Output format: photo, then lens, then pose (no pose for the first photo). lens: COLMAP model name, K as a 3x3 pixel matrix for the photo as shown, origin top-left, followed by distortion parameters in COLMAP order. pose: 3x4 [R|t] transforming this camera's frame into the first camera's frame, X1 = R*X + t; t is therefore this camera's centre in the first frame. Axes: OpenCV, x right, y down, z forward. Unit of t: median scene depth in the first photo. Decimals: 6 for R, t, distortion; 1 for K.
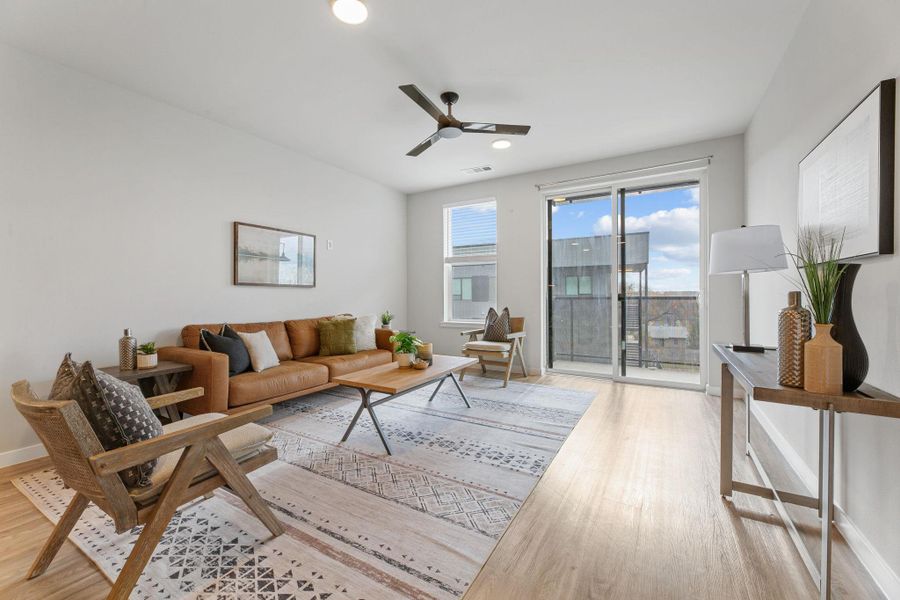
lens RADIAL K [[356.6, 0, 449.6], [0, 356.6, 298.5], [0, 0, 1]] dist [0.001611, 0.000060]
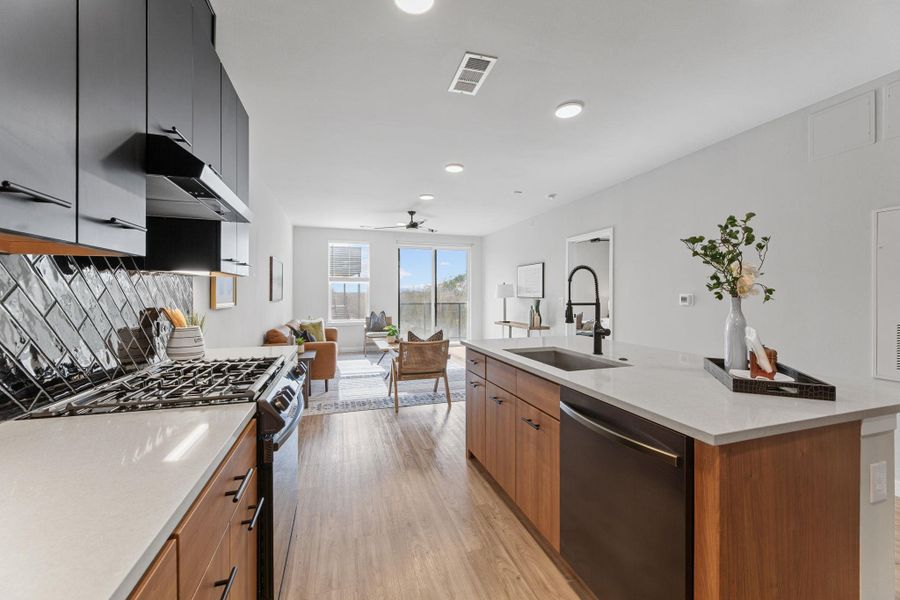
lens RADIAL K [[356.6, 0, 450.8], [0, 356.6, 296.2], [0, 0, 1]] dist [0.001611, 0.000060]
pose [[0.648423, 0.001095, 0.761280, -1.326464], [0.003861, 0.999981, -0.004727, -0.052829], [-0.761271, 0.006004, 0.648407, -0.486376]]
